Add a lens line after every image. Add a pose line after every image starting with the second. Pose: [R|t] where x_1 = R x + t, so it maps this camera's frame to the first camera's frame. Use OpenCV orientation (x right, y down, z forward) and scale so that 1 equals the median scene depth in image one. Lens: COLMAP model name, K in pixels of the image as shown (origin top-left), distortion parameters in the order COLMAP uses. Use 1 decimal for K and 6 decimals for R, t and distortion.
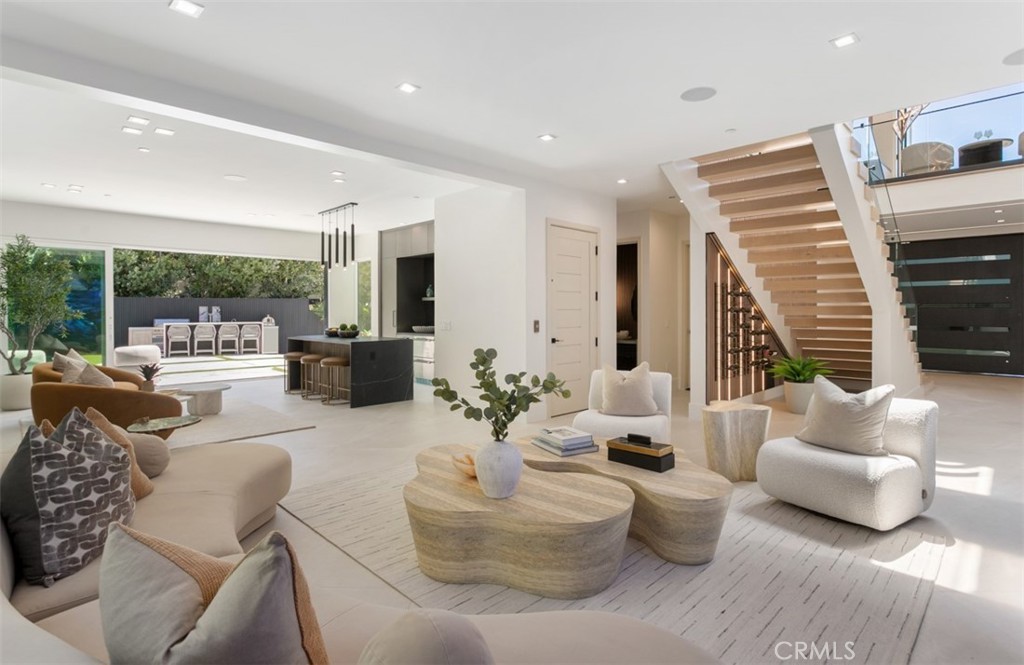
lens RADIAL K [[572.0, 0, 512.6], [0, 572.0, 324.6], [0, 0, 1]] dist [-0.004317, -0.001722]
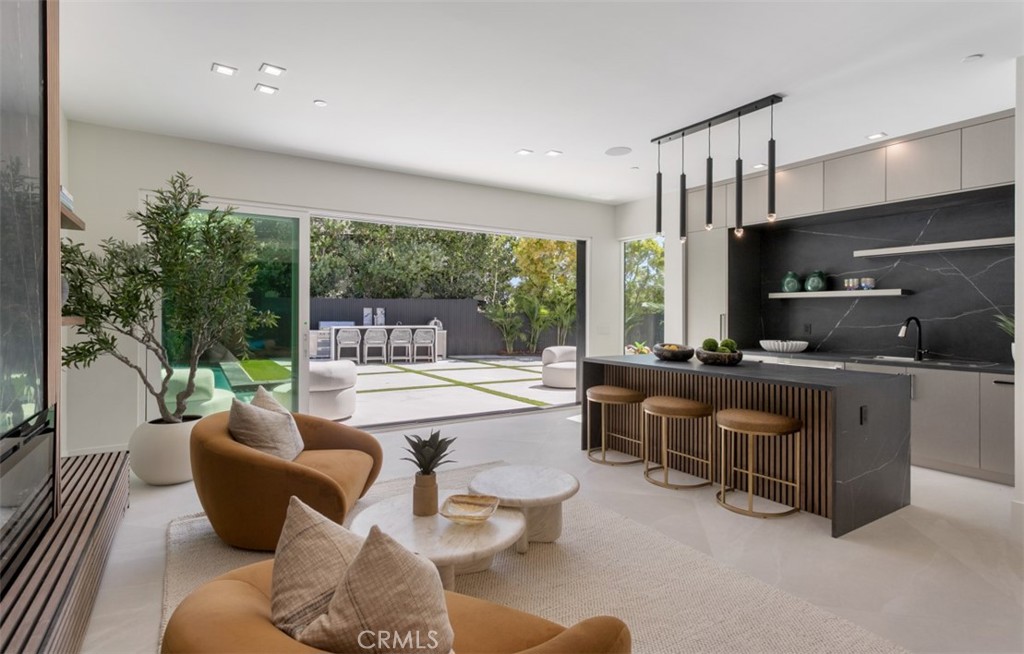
lens RADIAL K [[541.8, 0, 517.7], [0, 541.8, 321.2], [0, 0, 1]] dist [-0.010648, 0.005669]
pose [[0.985082, 0.007927, -0.171905, -0.177650], [-0.009684, 0.999909, -0.009387, -0.005122], [0.171815, 0.010912, 0.985069, 0.214934]]
